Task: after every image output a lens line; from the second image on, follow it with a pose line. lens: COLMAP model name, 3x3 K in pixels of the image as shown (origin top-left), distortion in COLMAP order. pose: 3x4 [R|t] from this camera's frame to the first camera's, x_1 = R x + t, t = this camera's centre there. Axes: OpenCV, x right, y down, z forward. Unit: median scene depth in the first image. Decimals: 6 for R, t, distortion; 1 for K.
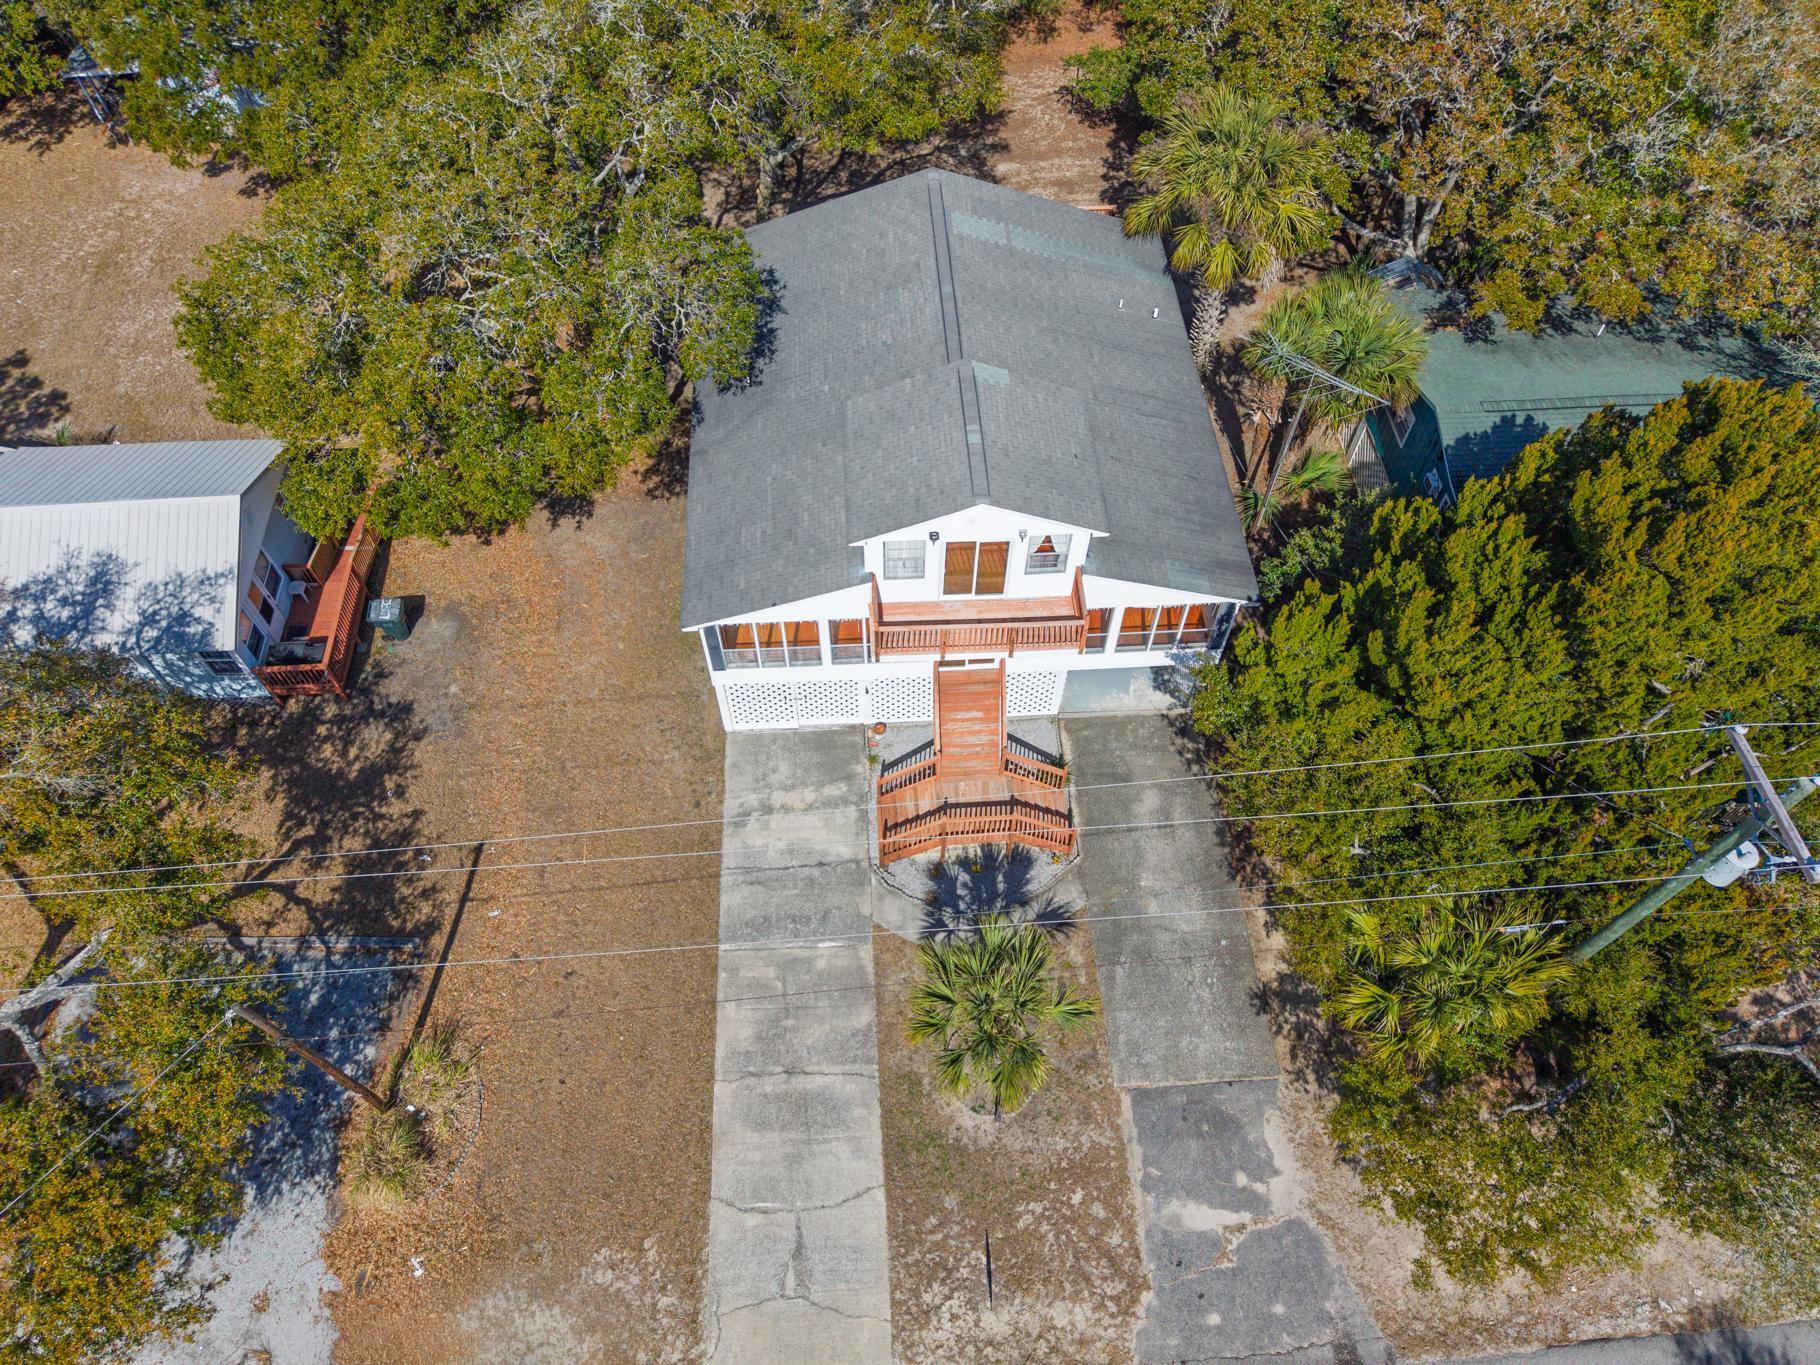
lens RADIAL K [[1228.0, 0, 928.9], [0, 1228.0, 683.7], [0, 0, 1]] dist [0.009808, -0.000191]
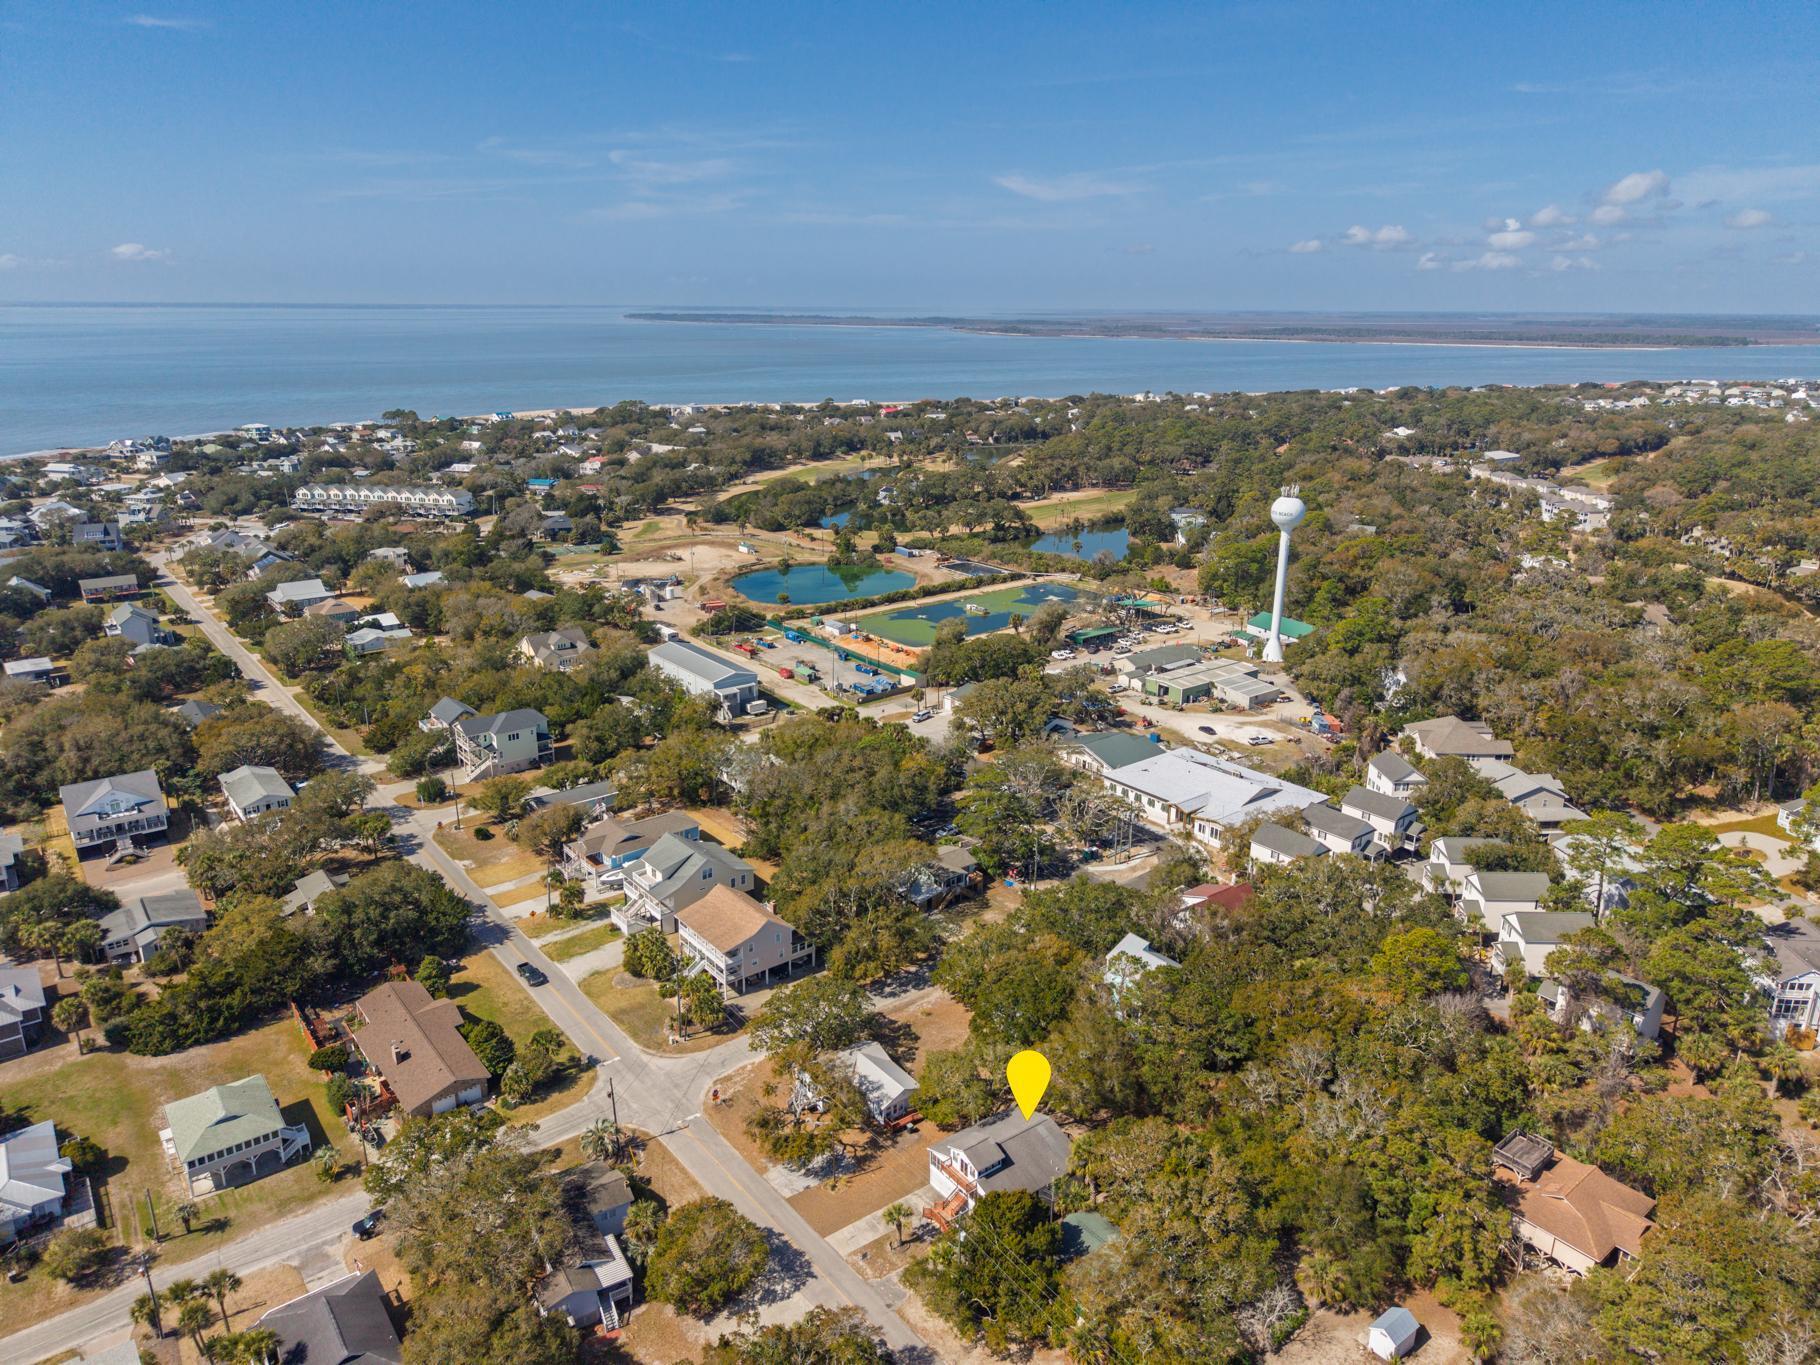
lens RADIAL K [[1194.6, 0, 910.0], [0, 1194.6, 682.5], [0, 0, 1]] dist [0.059480, -0.077148]
pose [[0.546200, 0.237879, -0.803168, 3.304061], [-0.696344, 0.661883, -0.277519, 0.111120], [0.465587, 0.710862, 0.527166, -3.066636]]
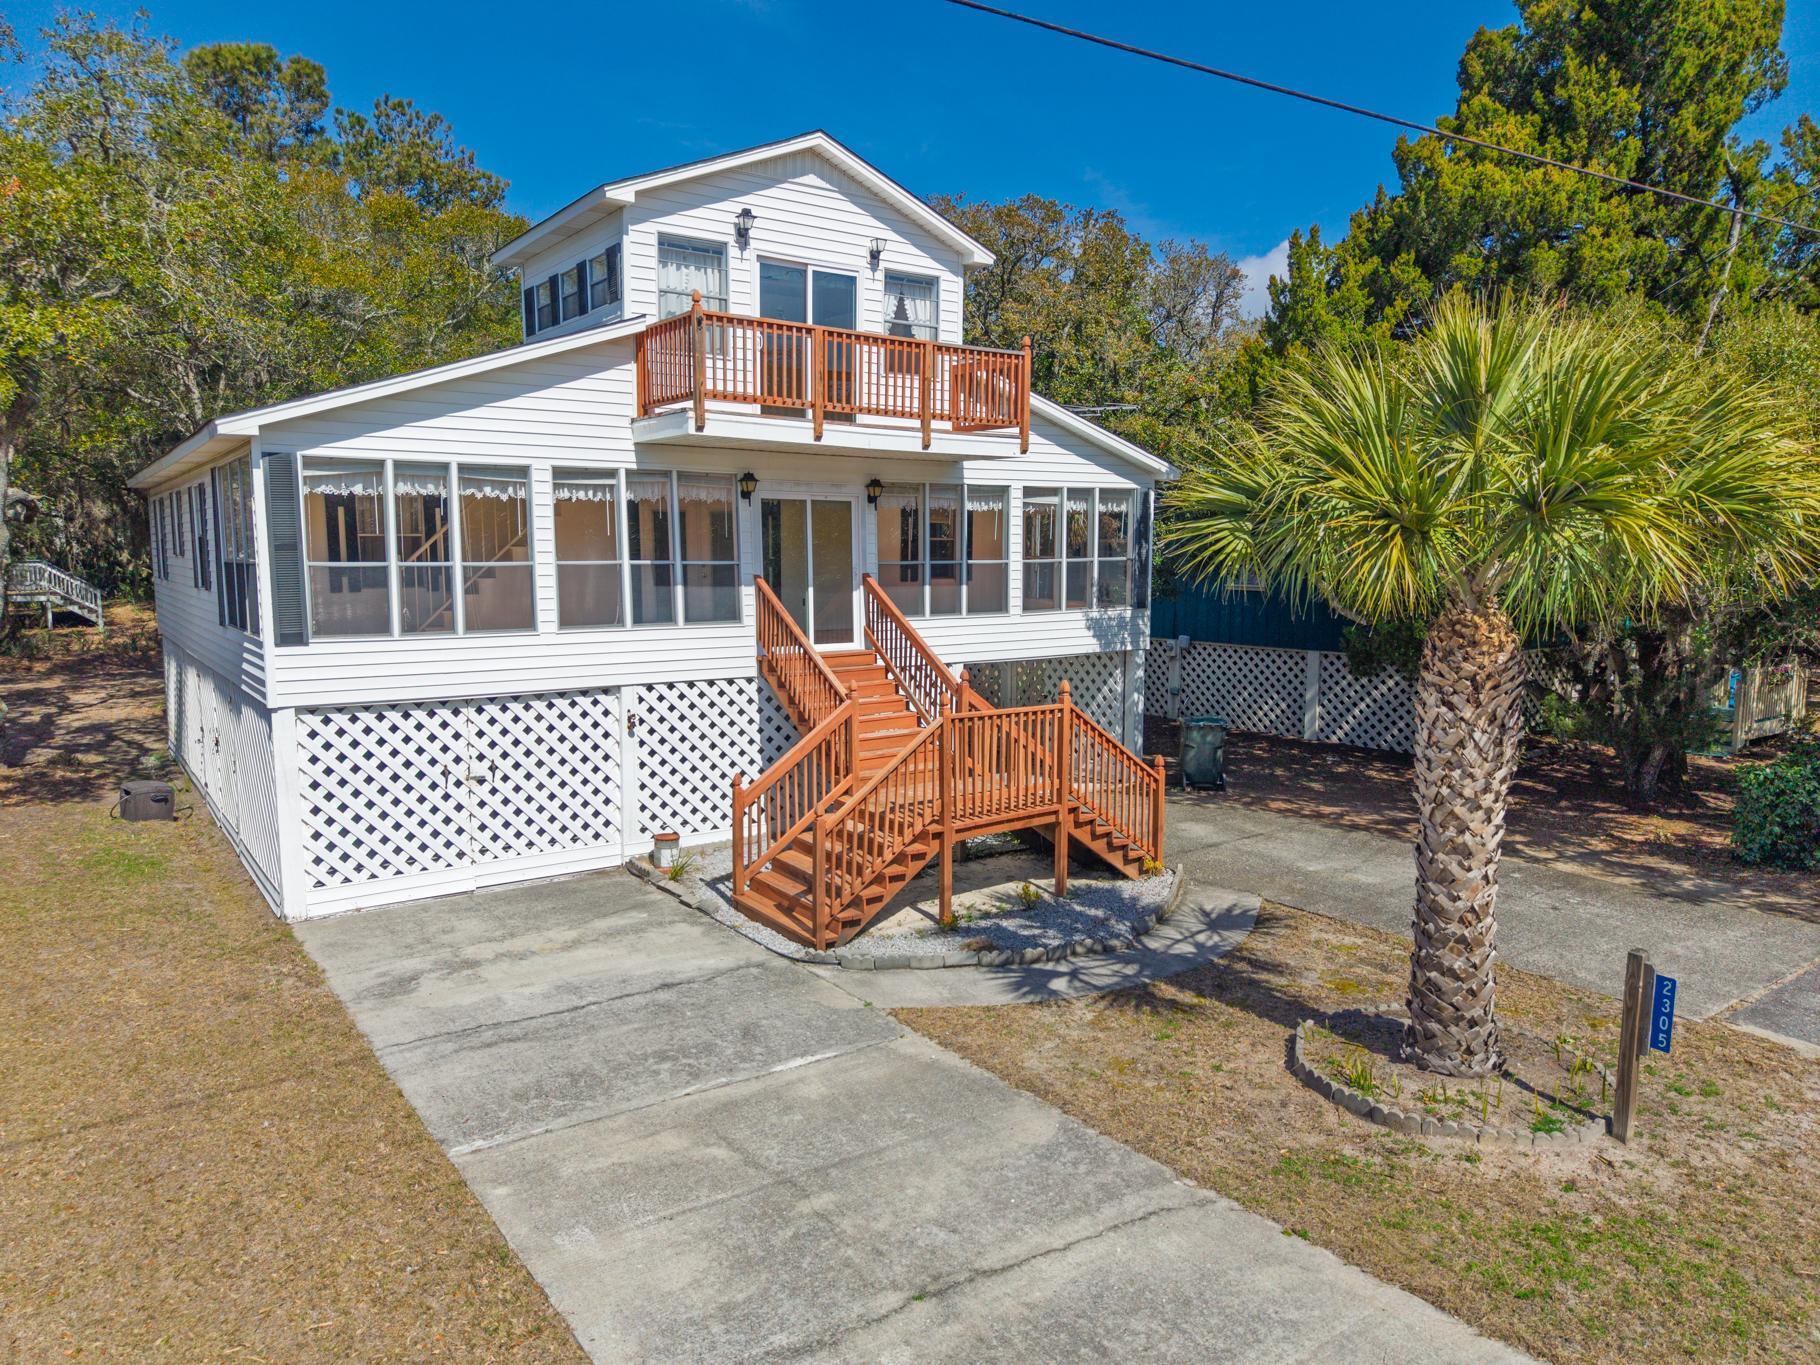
lens RADIAL K [[1228.0, 0, 928.9], [0, 1228.0, 683.7], [0, 0, 1]] dist [0.009808, -0.000191]
pose [[0.841181, -0.070648, 0.536120, -0.216781], [0.458482, 0.618858, -0.637816, 0.367645], [-0.286721, 0.782320, 0.552962, 0.729736]]
